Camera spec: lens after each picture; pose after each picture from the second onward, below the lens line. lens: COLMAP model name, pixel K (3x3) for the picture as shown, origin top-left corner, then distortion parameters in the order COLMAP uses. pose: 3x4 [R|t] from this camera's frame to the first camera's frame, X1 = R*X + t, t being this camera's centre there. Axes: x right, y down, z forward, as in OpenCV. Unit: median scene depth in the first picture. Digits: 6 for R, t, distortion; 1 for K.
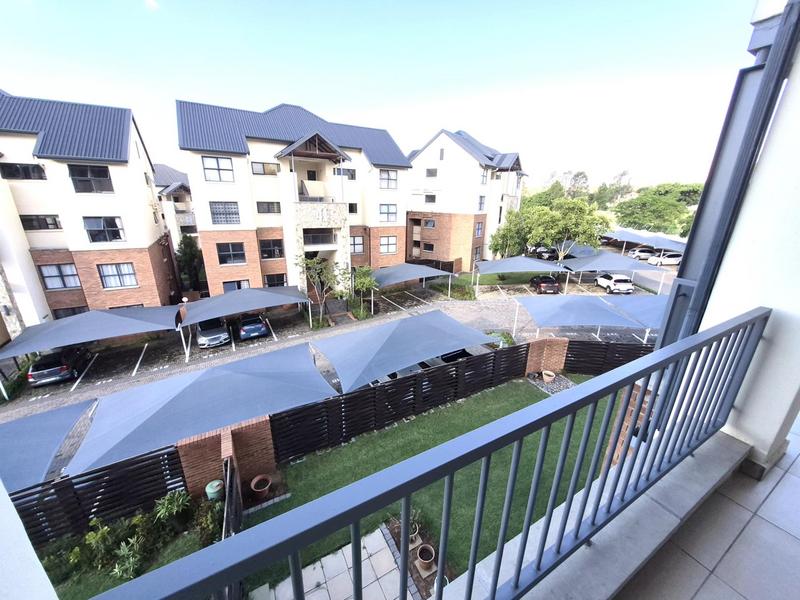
lens RADIAL K [[312.6, 0, 404.9], [0, 312.6, 302.2], [0, 0, 1]] dist [-0.001153, -0.000558]
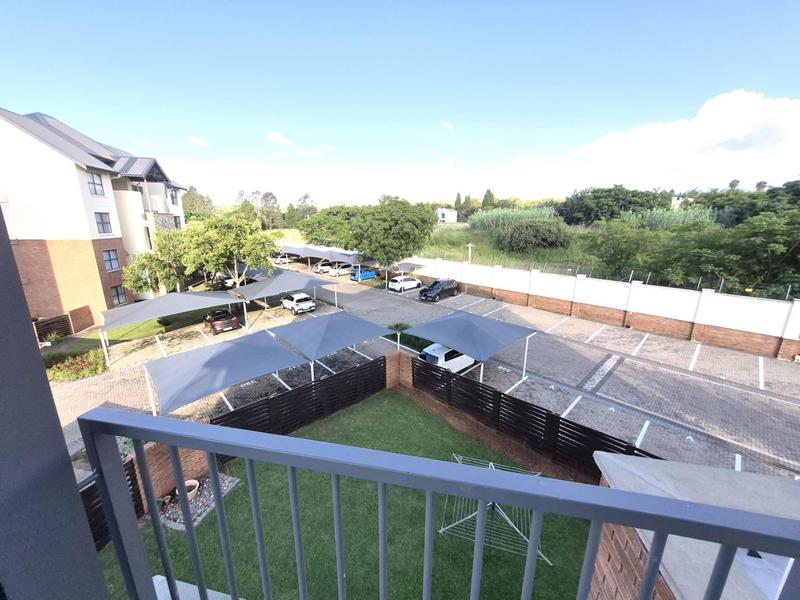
lens RADIAL K [[312.6, 0, 400.8], [0, 312.6, 302.3], [0, 0, 1]] dist [-0.001153, -0.000558]
pose [[0.667146, -0.193662, 0.719313, 0.151451], [0.235418, 0.970940, 0.043063, -0.023858], [-0.706750, 0.140610, 0.693350, 0.088305]]
